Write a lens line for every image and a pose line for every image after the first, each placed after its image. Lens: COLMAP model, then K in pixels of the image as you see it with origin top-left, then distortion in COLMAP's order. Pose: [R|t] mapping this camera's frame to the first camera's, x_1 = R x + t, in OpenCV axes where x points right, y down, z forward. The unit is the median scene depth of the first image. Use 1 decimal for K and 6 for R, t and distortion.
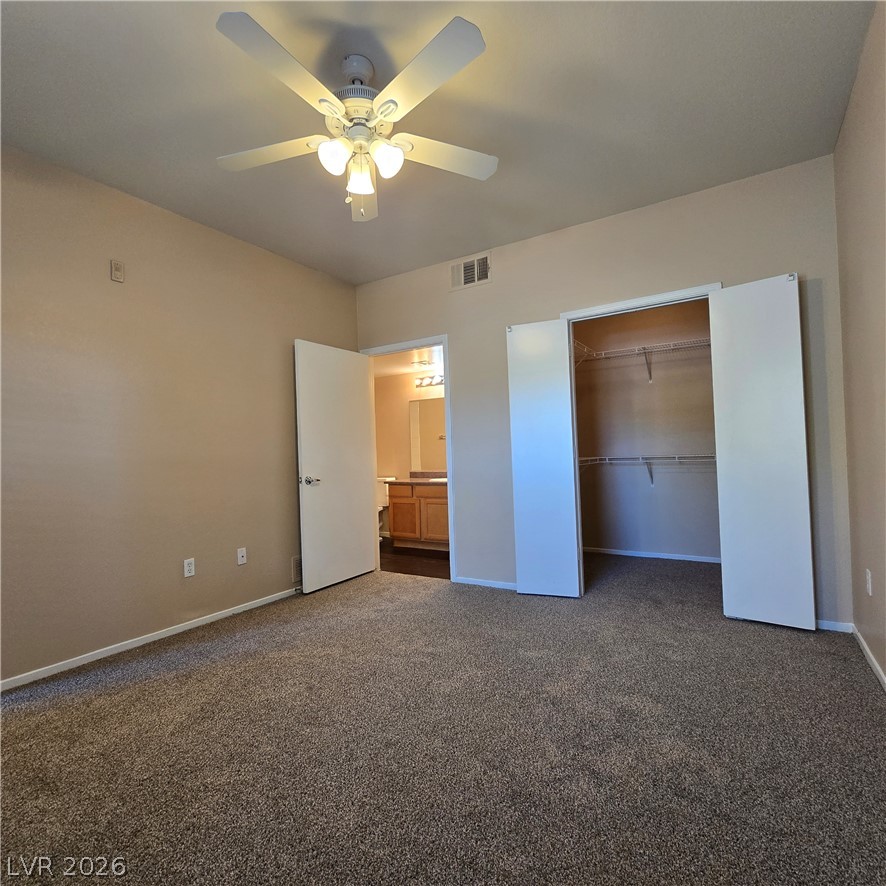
lens RADIAL K [[483.5, 0, 437.9], [0, 483.5, 446.7], [0, 0, 1]] dist [-0.003771, -0.001767]
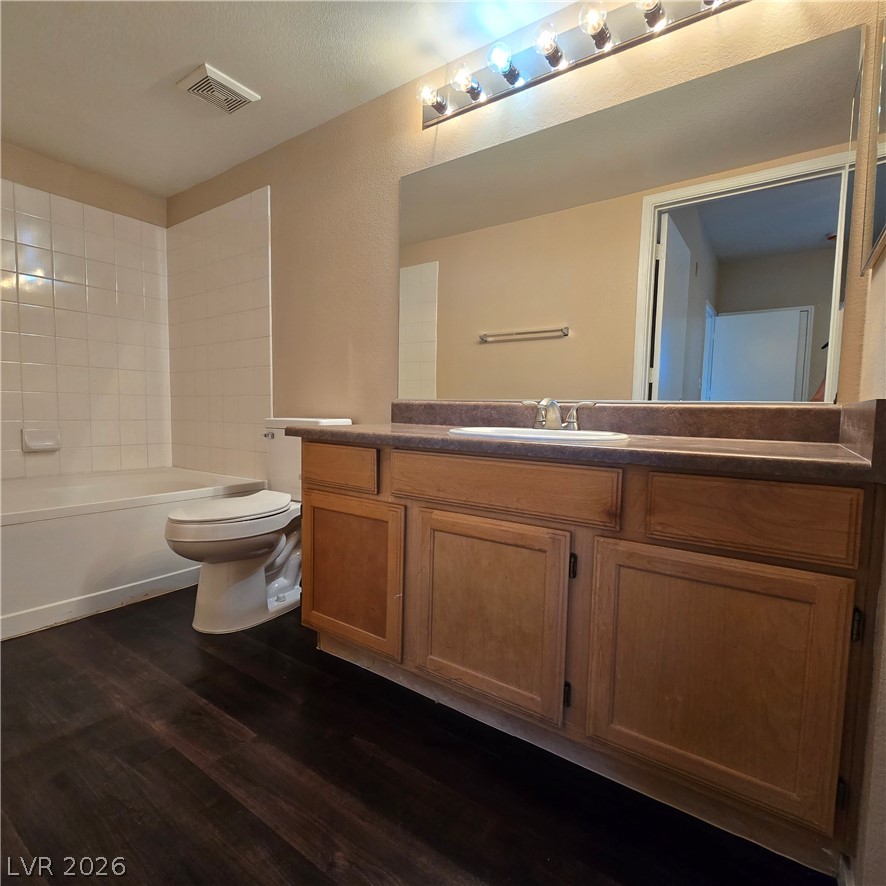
lens RADIAL K [[483.5, 0, 437.9], [0, 483.5, 446.7], [0, 0, 1]] dist [-0.003771, -0.001767]
pose [[0.997183, 0.053595, -0.052470, -0.009625], [-0.048134, 0.993790, 0.100319, 0.051683], [0.057521, -0.097511, 0.993571, 0.741474]]
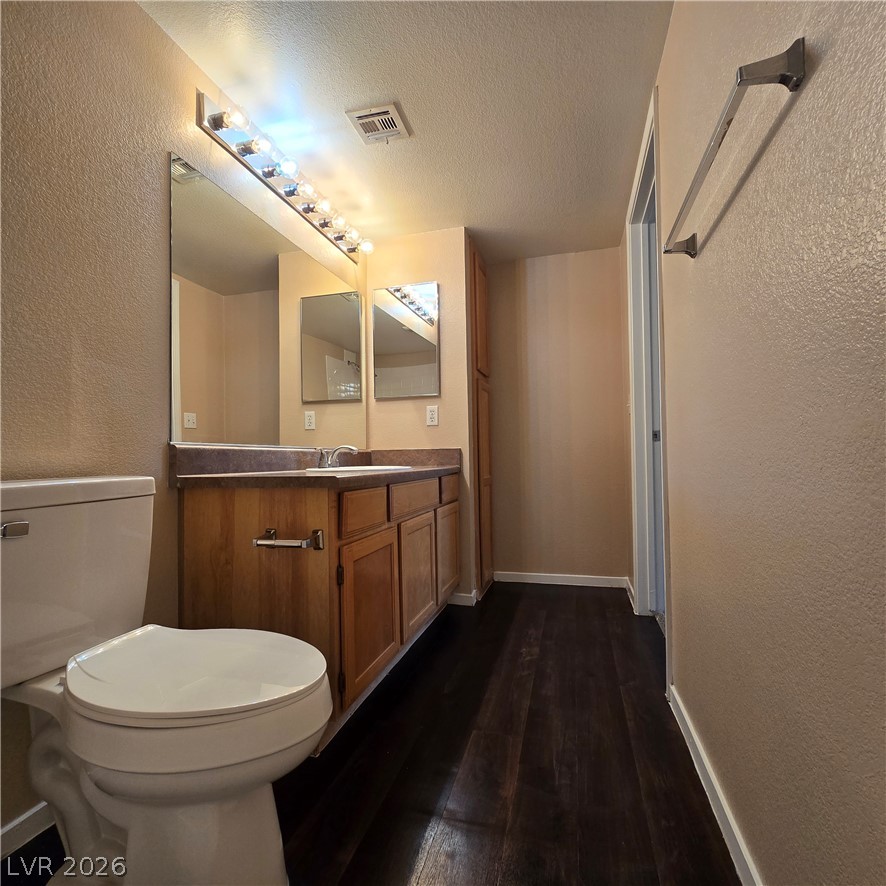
lens RADIAL K [[483.5, 0, 437.9], [0, 483.5, 446.7], [0, 0, 1]] dist [-0.003771, -0.001767]
pose [[-0.282005, 0.055347, 0.957815, -0.358176], [0.006741, 0.998424, -0.055709, 0.071960], [-0.959389, -0.009254, -0.281934, 1.045026]]
